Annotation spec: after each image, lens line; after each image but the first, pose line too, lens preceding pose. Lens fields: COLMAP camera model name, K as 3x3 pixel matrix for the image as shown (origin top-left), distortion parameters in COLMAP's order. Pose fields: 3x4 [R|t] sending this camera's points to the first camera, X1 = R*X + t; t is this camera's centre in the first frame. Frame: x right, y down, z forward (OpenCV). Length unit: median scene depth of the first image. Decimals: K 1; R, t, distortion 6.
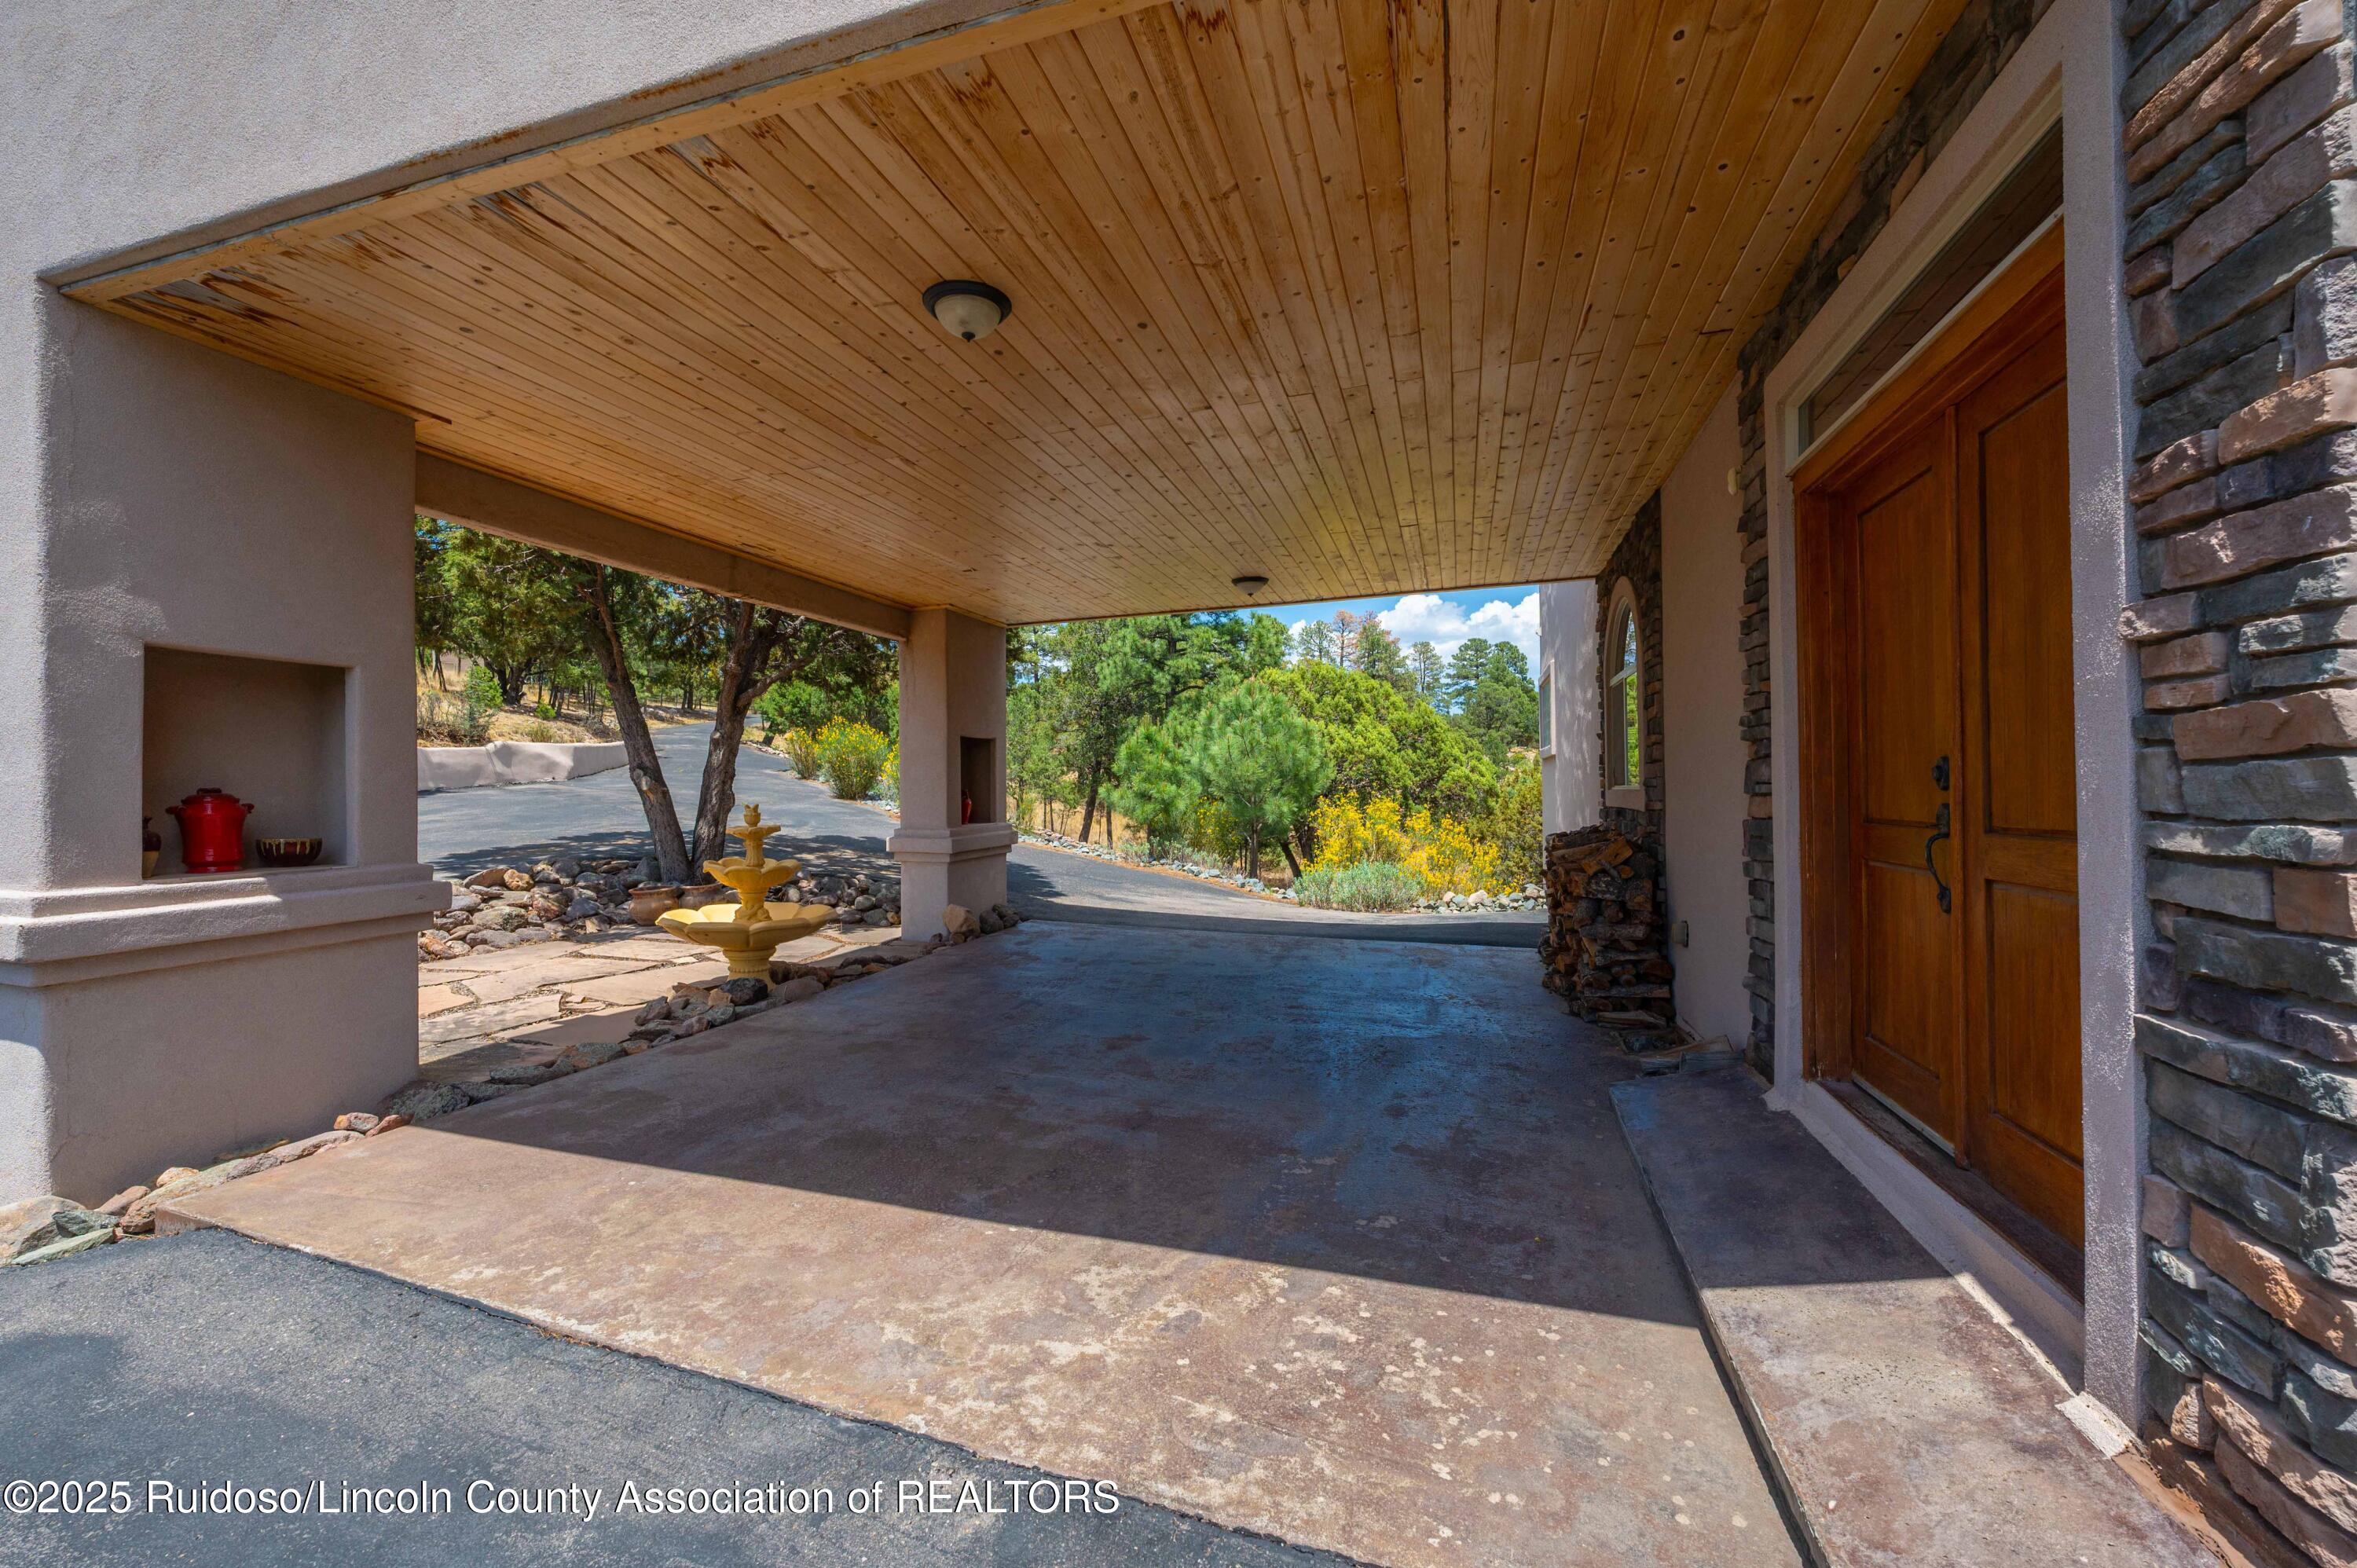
lens RADIAL K [[943.9, 0, 1175.9], [0, 943.9, 786.6], [0, 0, 1]] dist [0.001501, -0.000253]
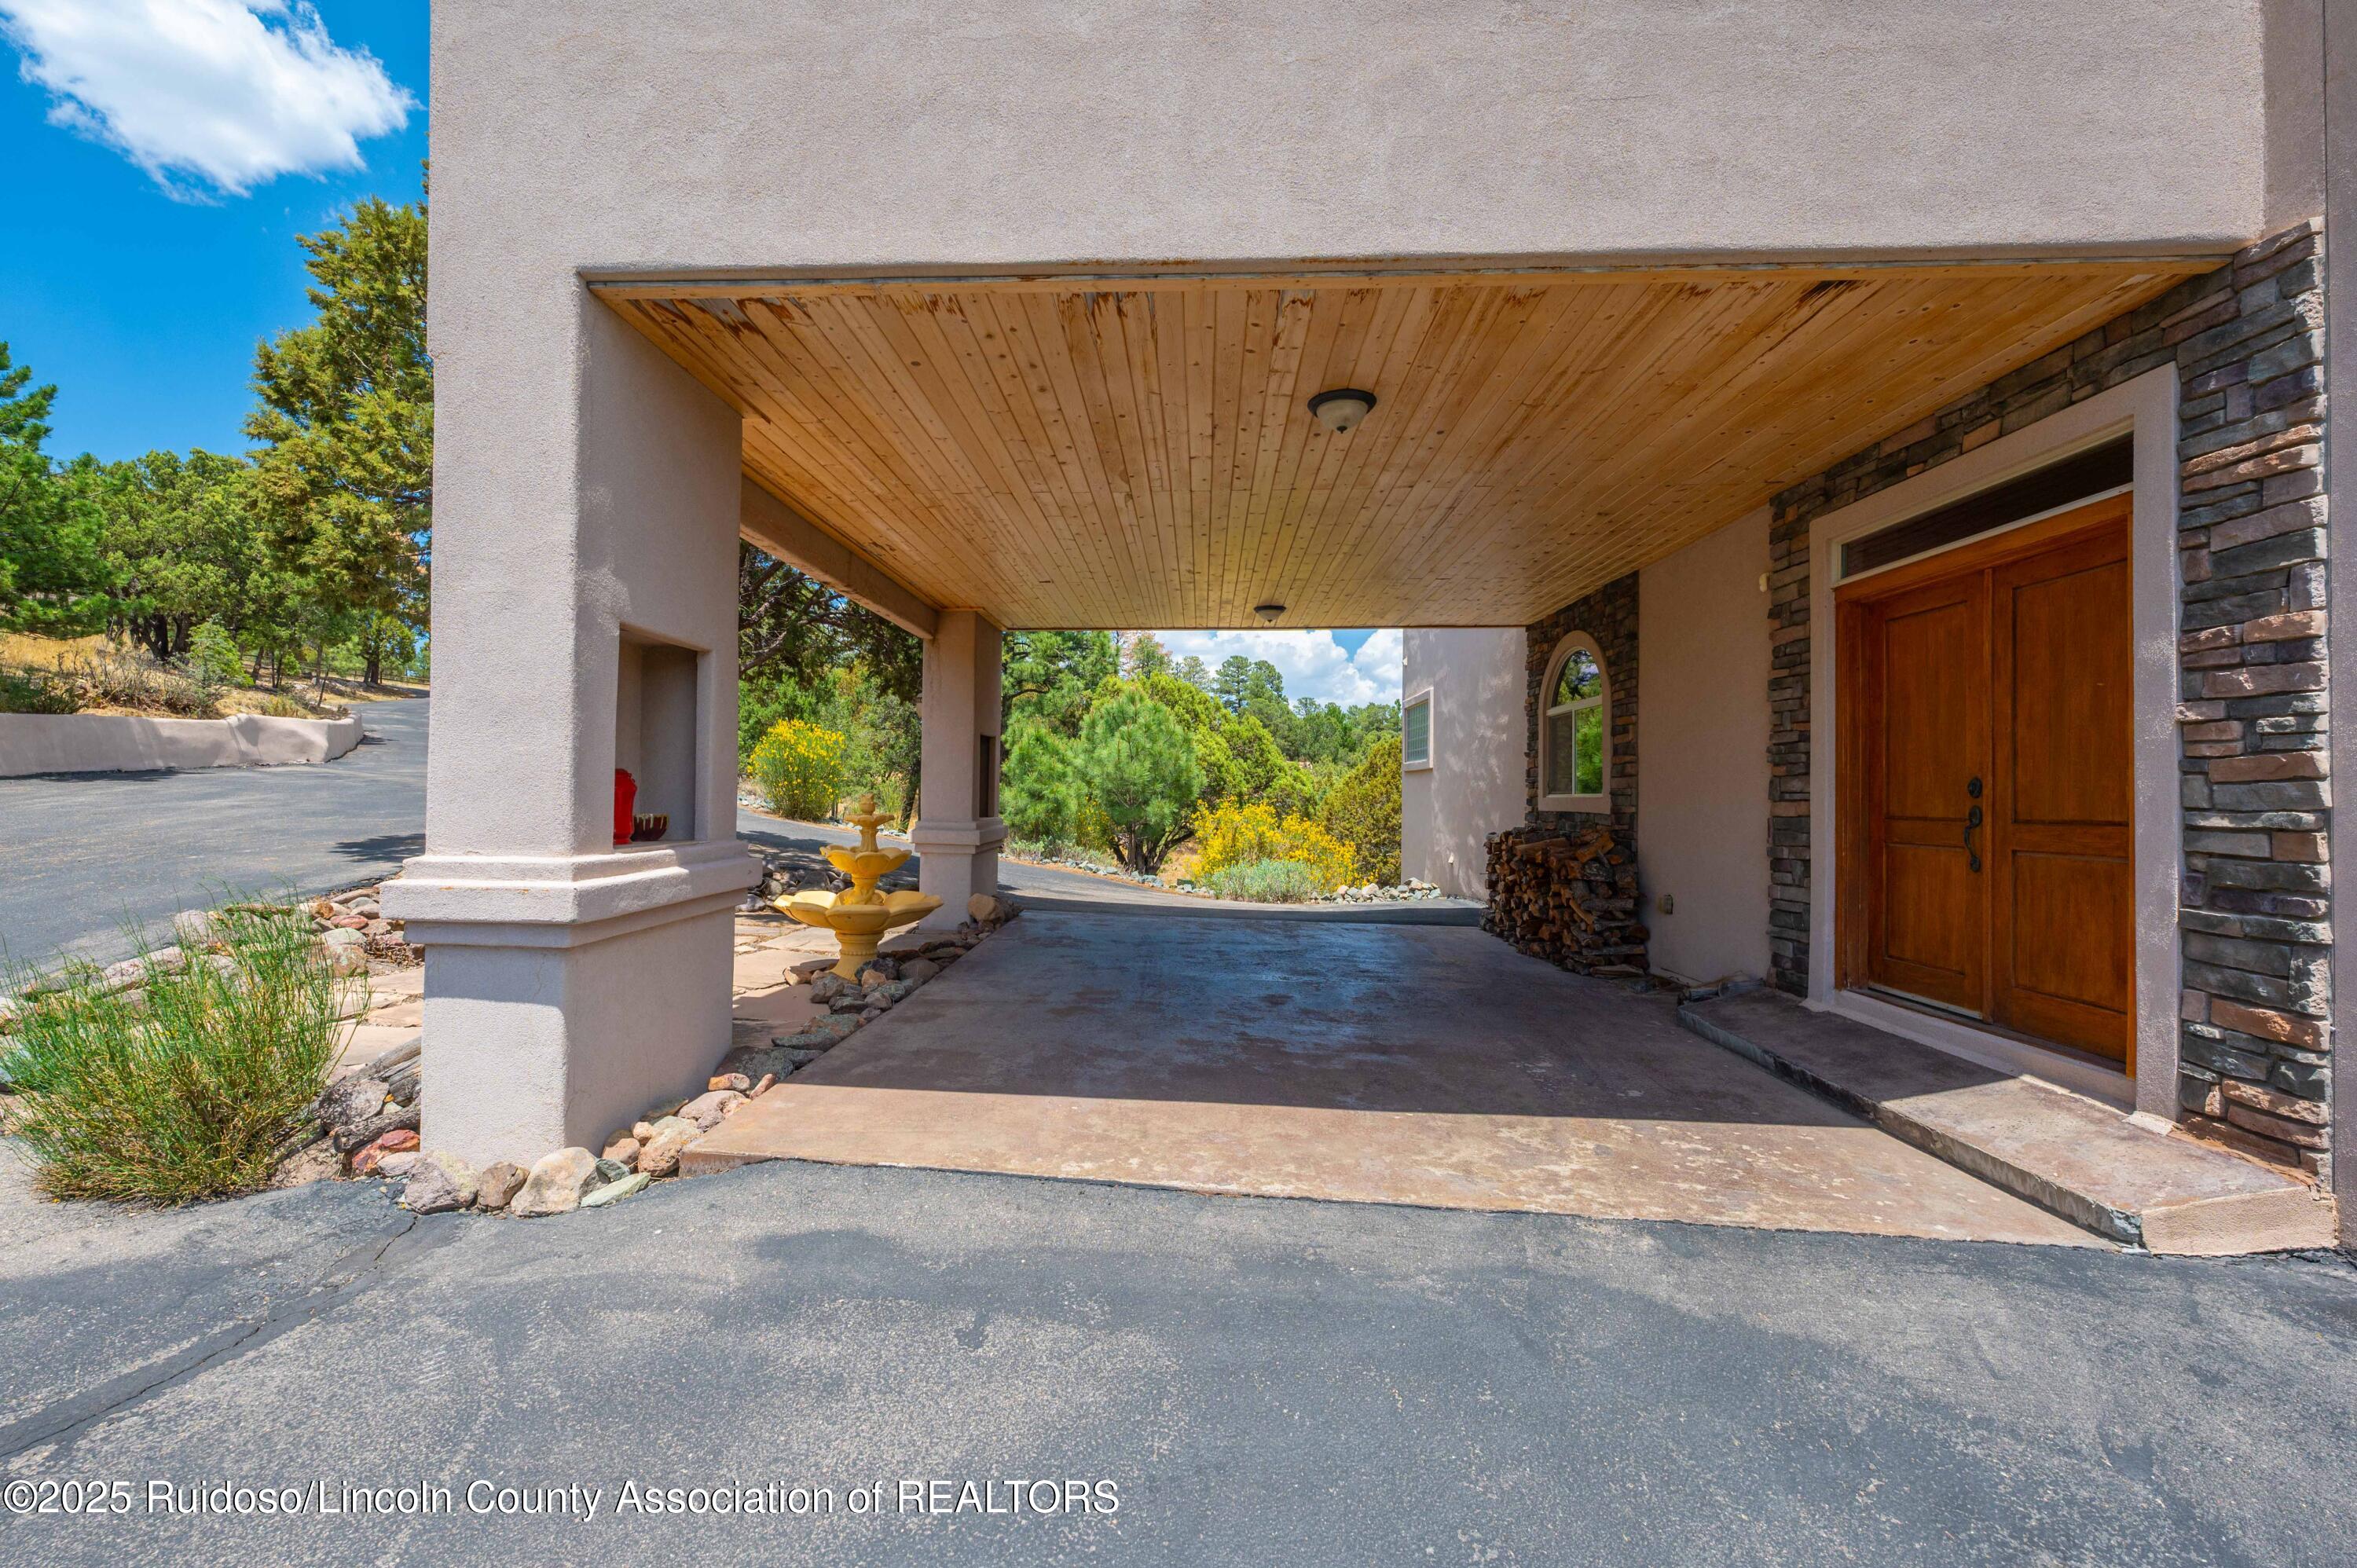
lens RADIAL K [[943.9, 0, 1179.8], [0, 943.9, 786.8], [0, 0, 1]] dist [0.001501, -0.000253]
pose [[0.963306, 0.024554, 0.267280, -0.822671], [-0.023178, 0.999697, -0.008301, 0.025906], [-0.267403, 0.001802, 0.963583, -0.187783]]
